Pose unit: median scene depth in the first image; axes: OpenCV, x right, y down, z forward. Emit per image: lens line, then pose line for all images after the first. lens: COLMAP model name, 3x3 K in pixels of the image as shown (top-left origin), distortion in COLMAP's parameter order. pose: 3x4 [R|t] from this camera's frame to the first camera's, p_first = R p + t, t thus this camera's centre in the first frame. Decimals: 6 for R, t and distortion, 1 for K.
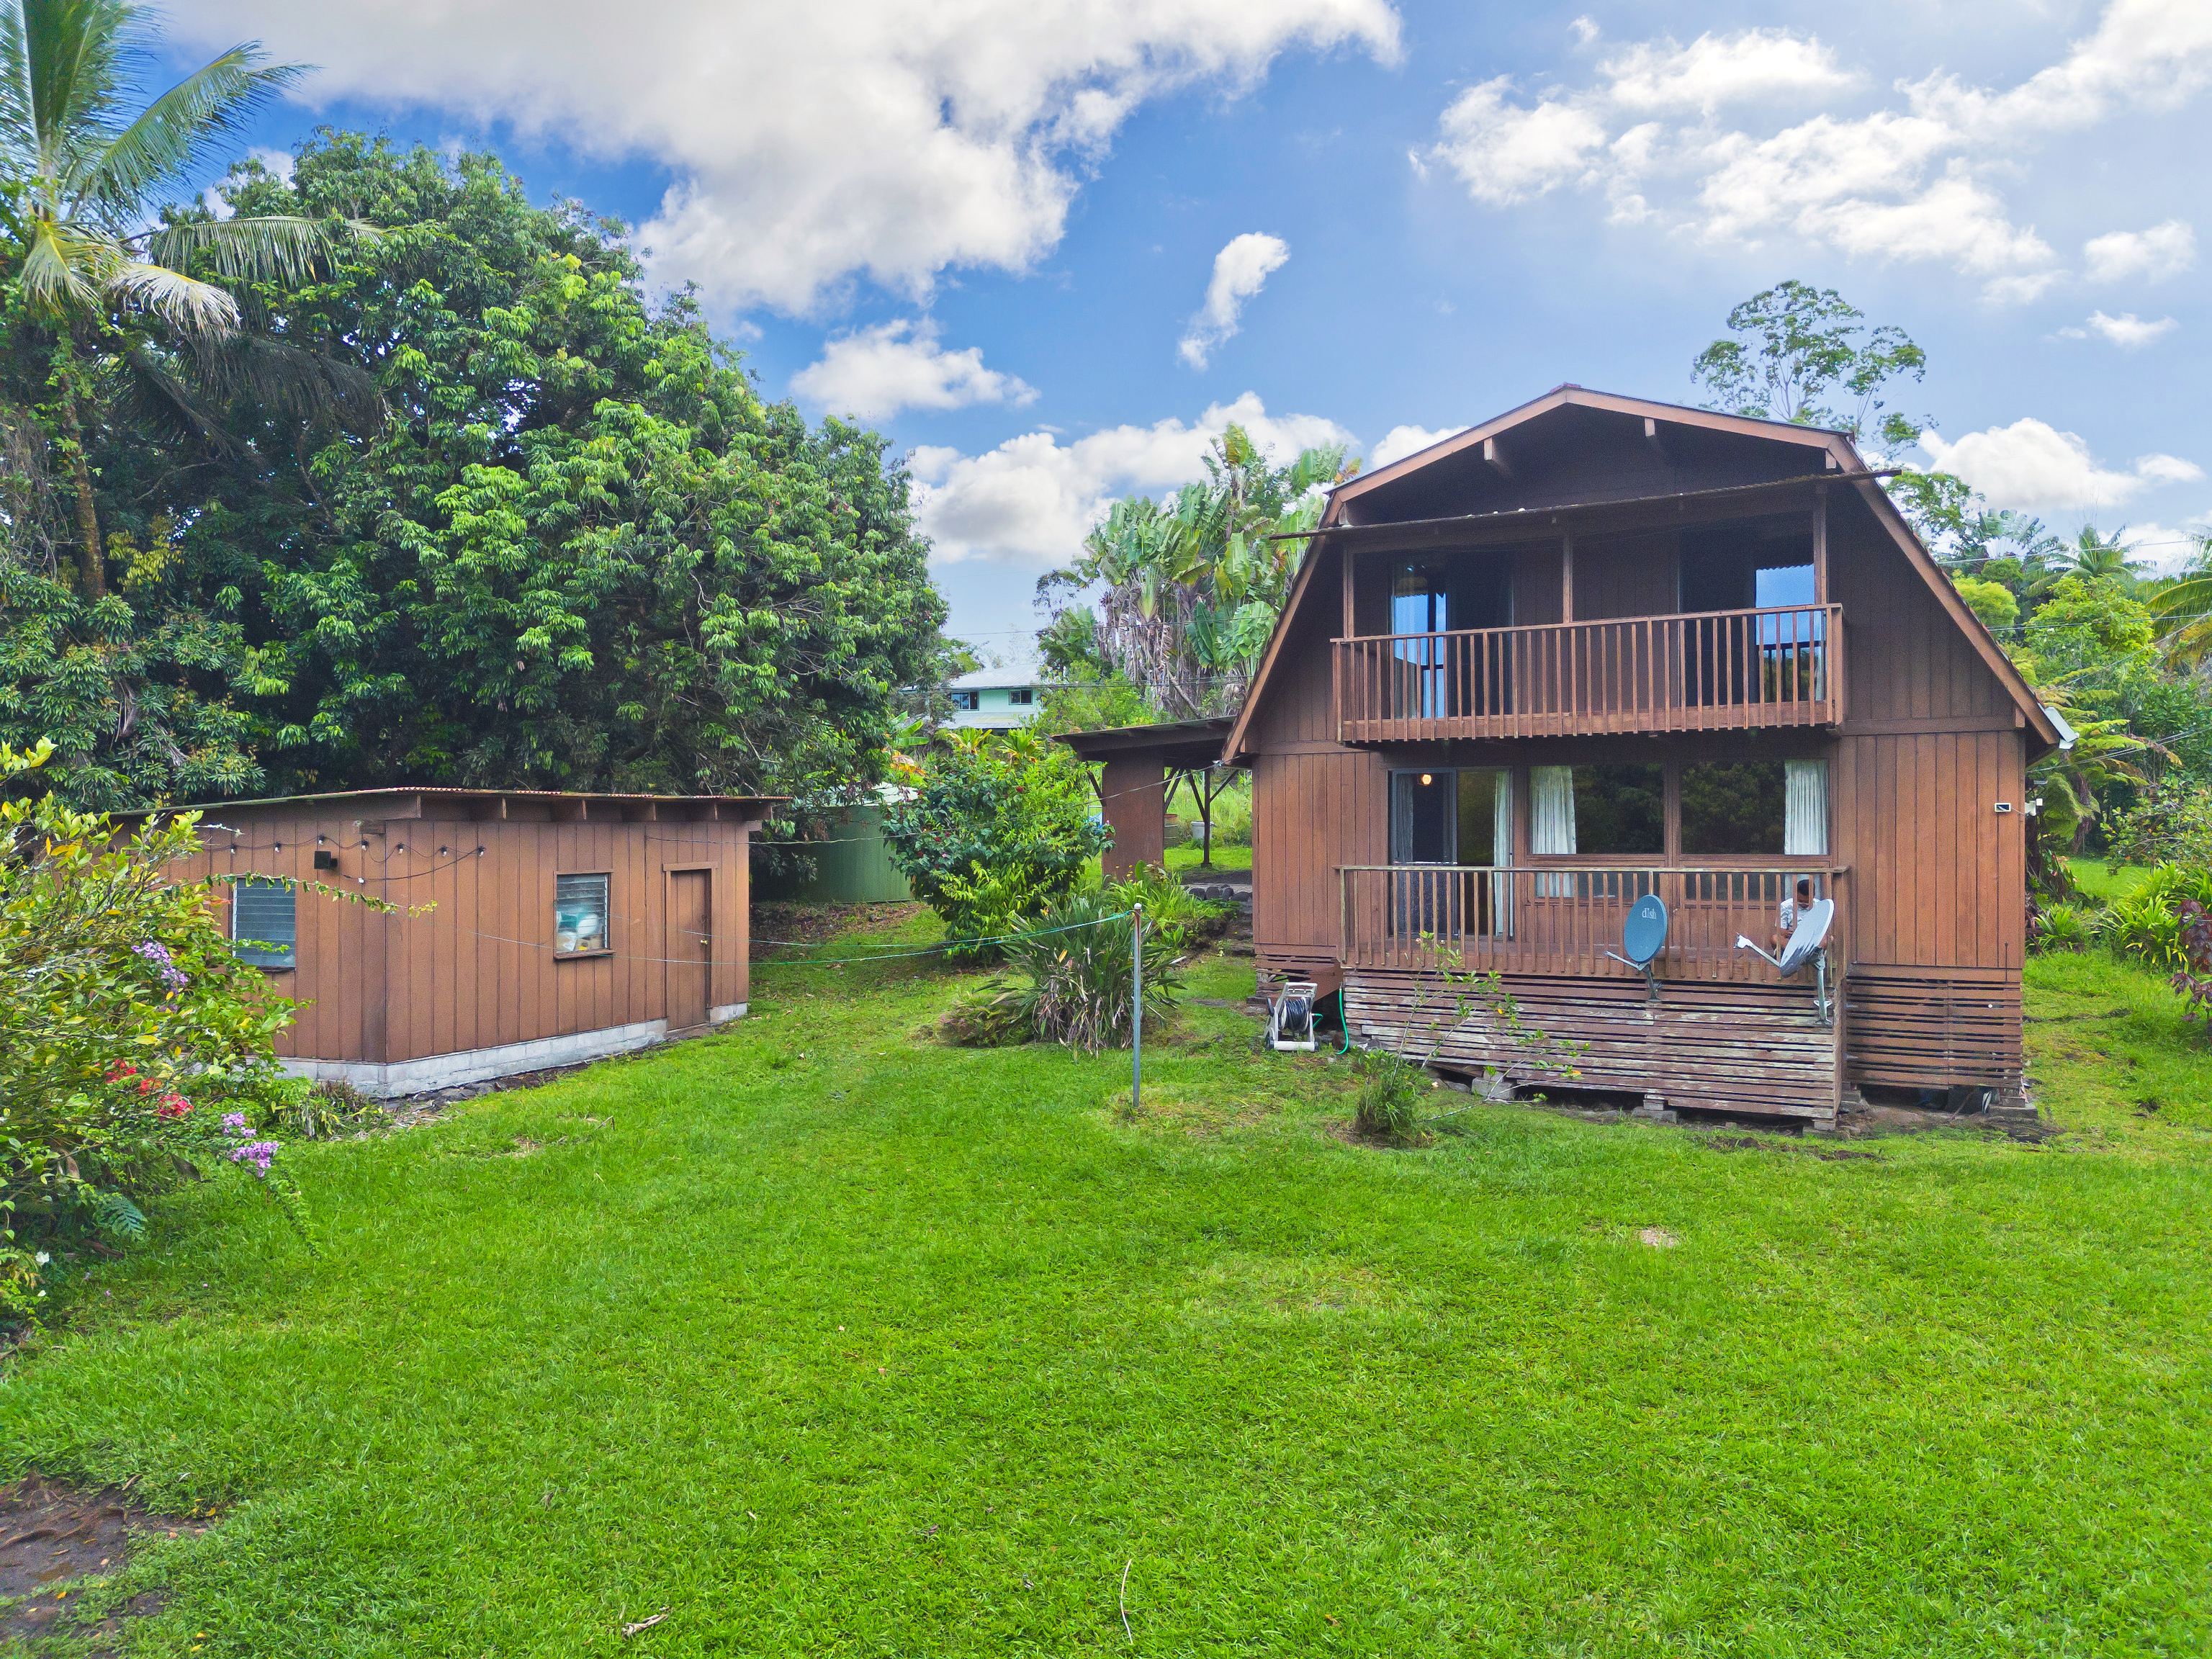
lens RADIAL K [[1541.4, 0, 1106.0], [0, 1541.4, 829.5], [0, 0, 1]] dist [0.046829, -0.034715]
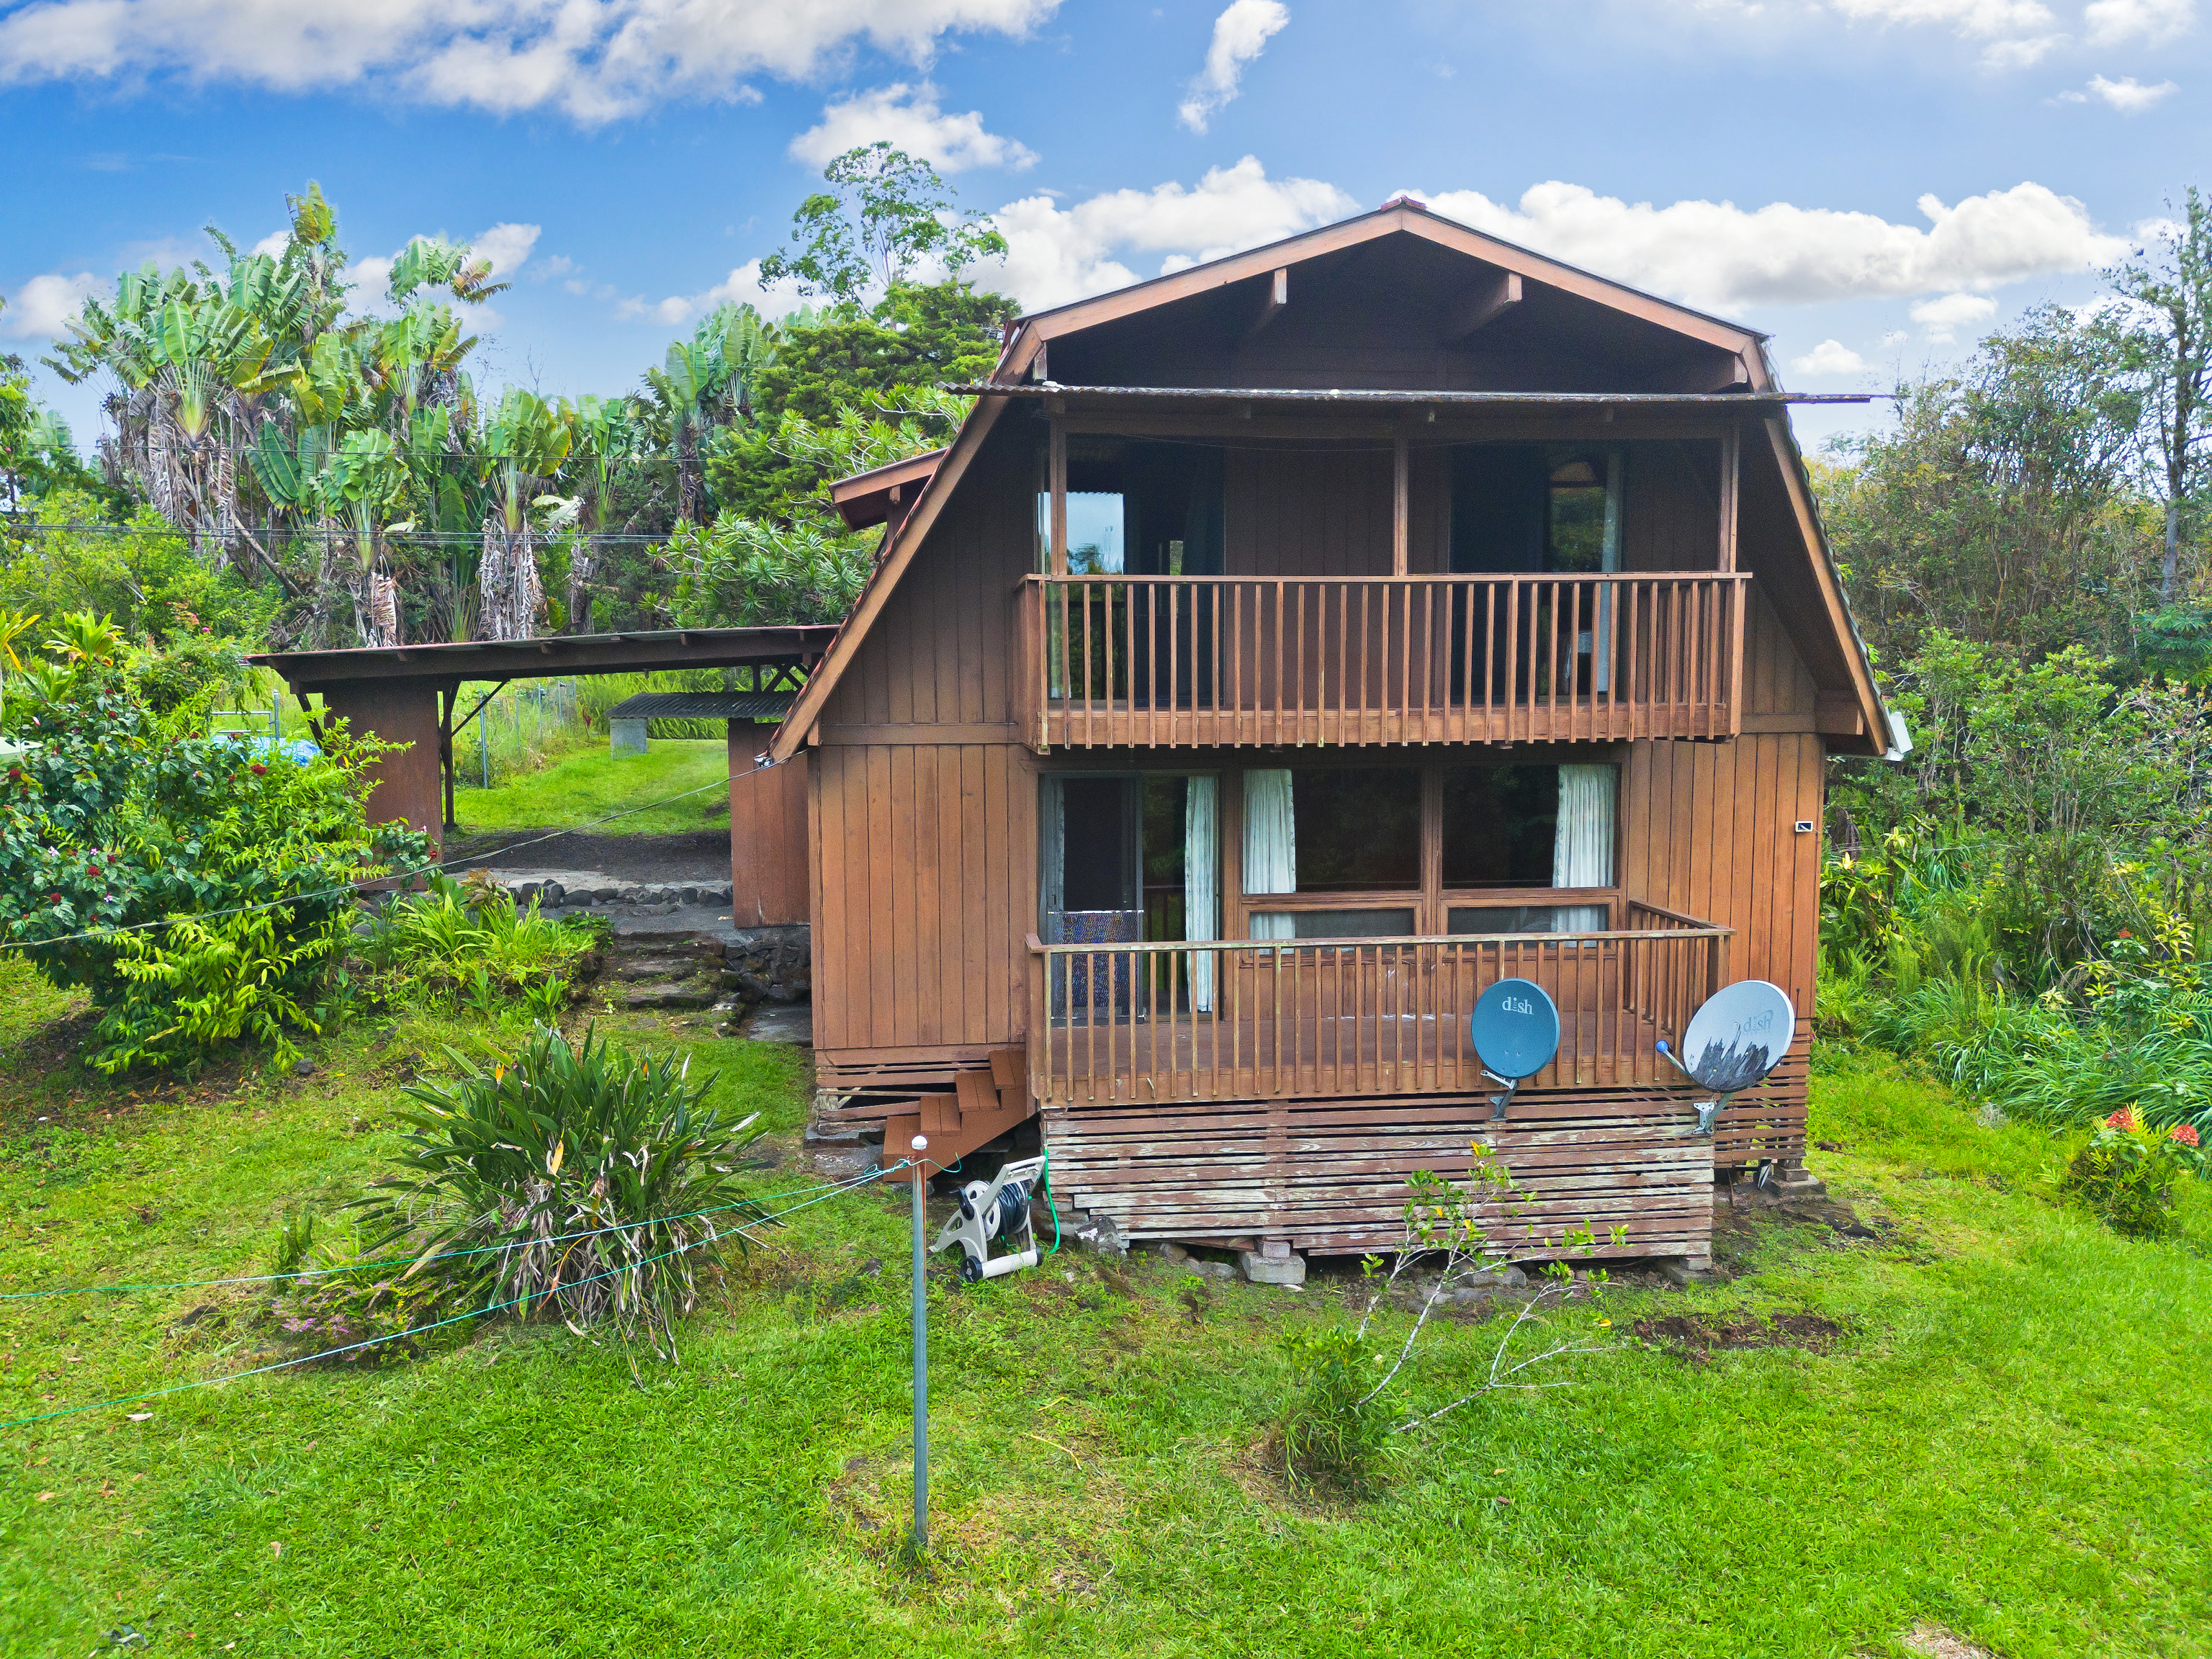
lens RADIAL K [[1548.0, 0, 1110.8], [0, 1548.0, 818.4], [0, 0, 1]] dist [0.103847, -0.147316]
pose [[0.820874, -0.048585, 0.569039, -0.178777], [-0.001097, 0.996239, 0.086643, -0.082619], [-0.571108, -0.071747, 0.817733, 0.490276]]
